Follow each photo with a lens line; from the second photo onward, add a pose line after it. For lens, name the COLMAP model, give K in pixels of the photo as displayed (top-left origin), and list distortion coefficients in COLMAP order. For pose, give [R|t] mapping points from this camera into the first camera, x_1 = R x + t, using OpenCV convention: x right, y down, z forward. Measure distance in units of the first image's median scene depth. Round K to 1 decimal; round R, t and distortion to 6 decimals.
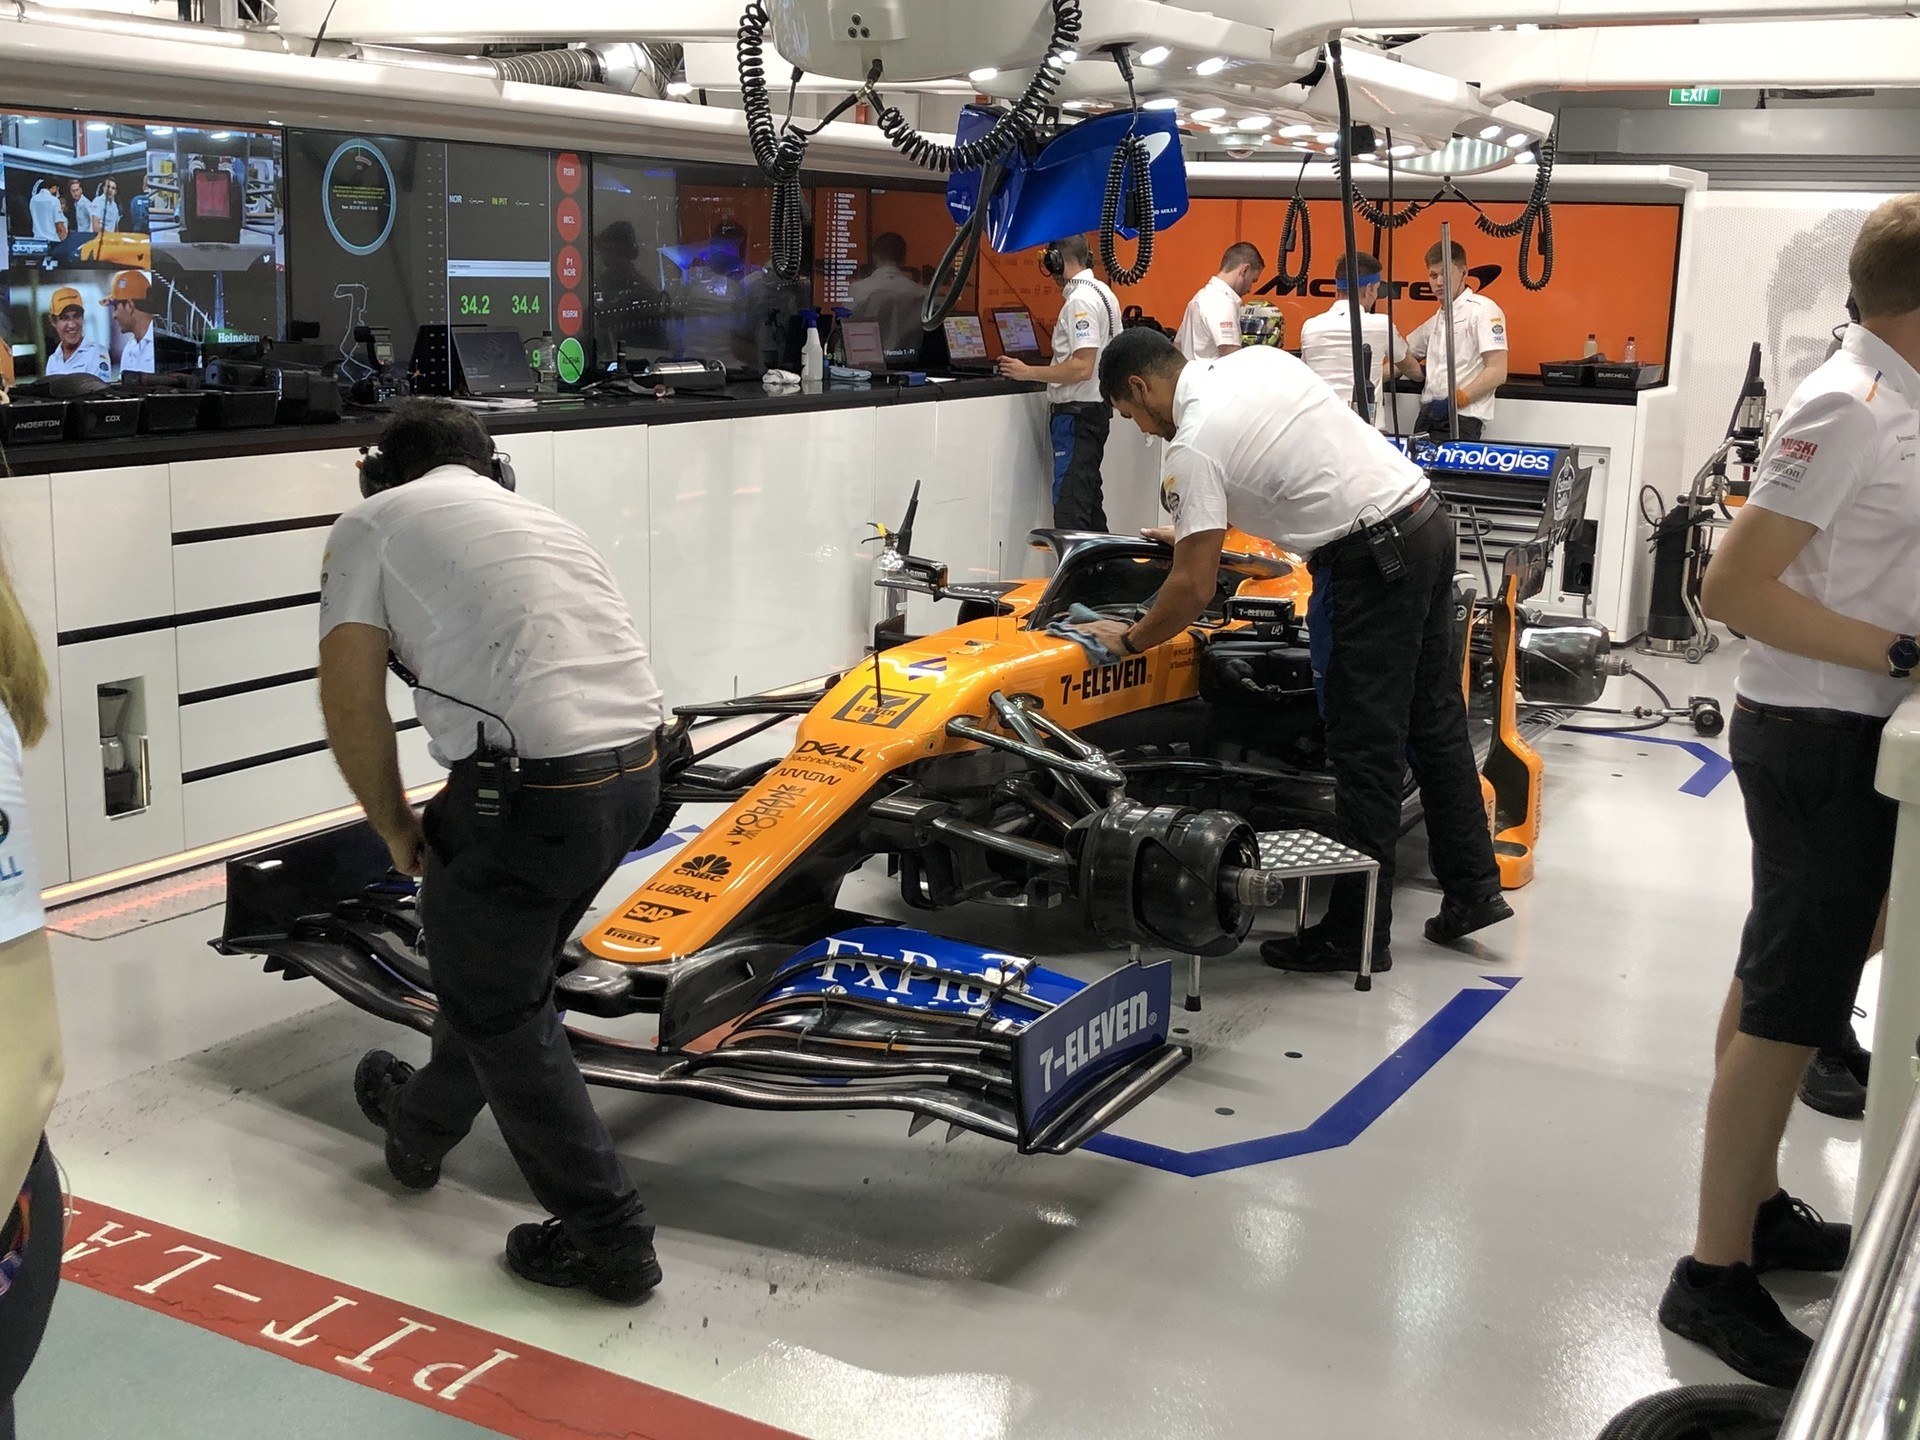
lens RADIAL K [[2233.2, 0, 952.0], [0, 2233.2, 711.1], [0, 0, 1]] dist [-0.026509, 0.000000]
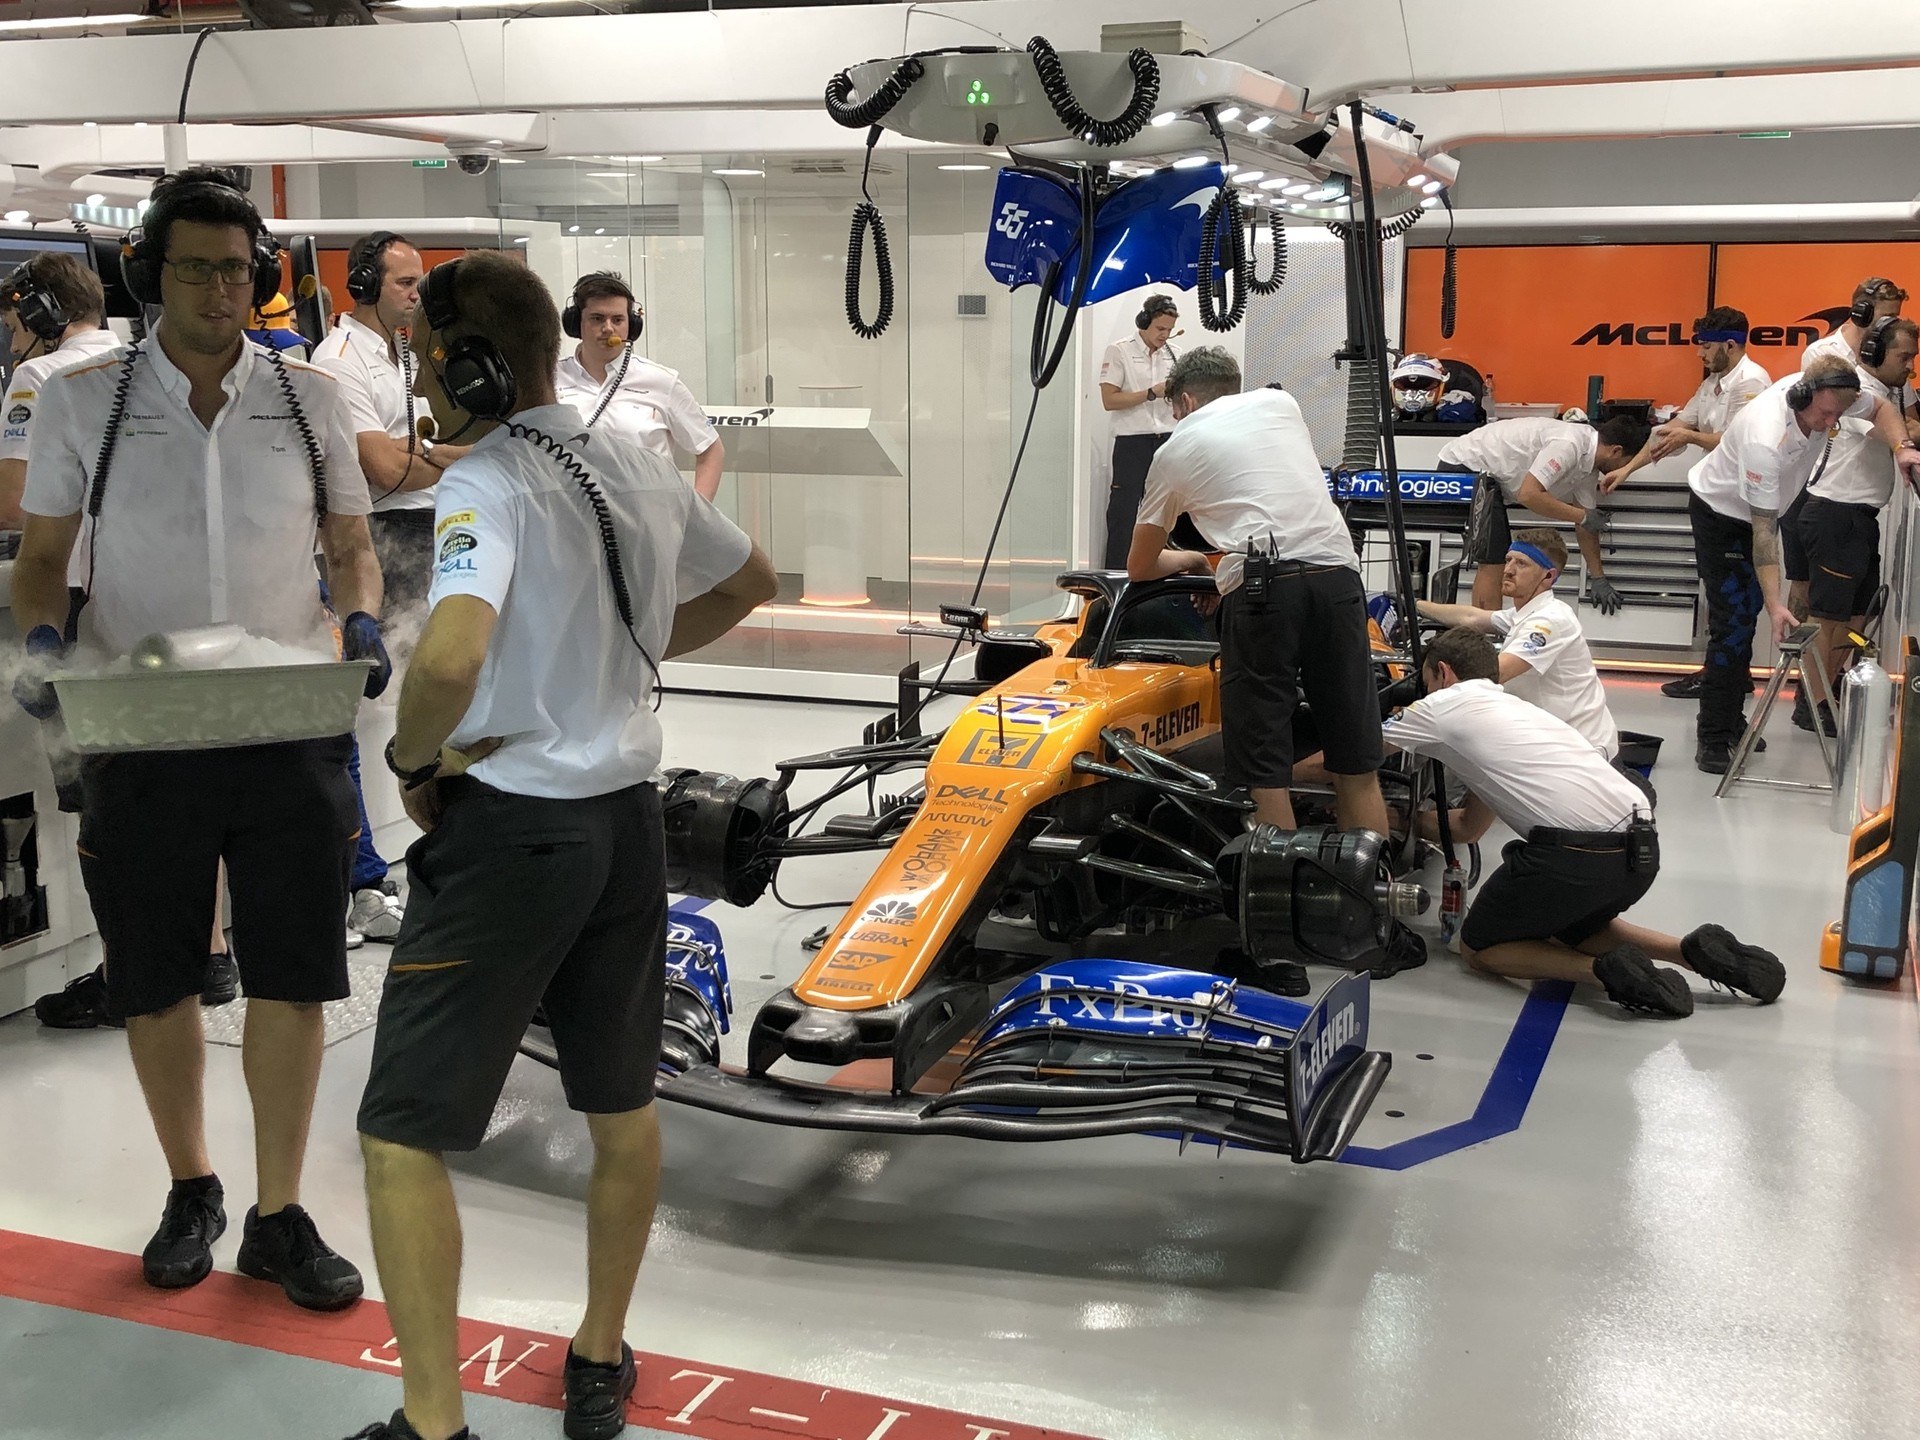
lens RADIAL K [[2233.2, 0, 944.5], [0, 2233.2, 715.6], [0, 0, 1]] dist [-0.026509, 0.000000]
pose [[0.987356, -0.050824, 0.150151, -0.246252], [0.053241, 0.998508, -0.012120, -0.007075], [-0.149311, 0.019961, 0.988589, -0.015179]]
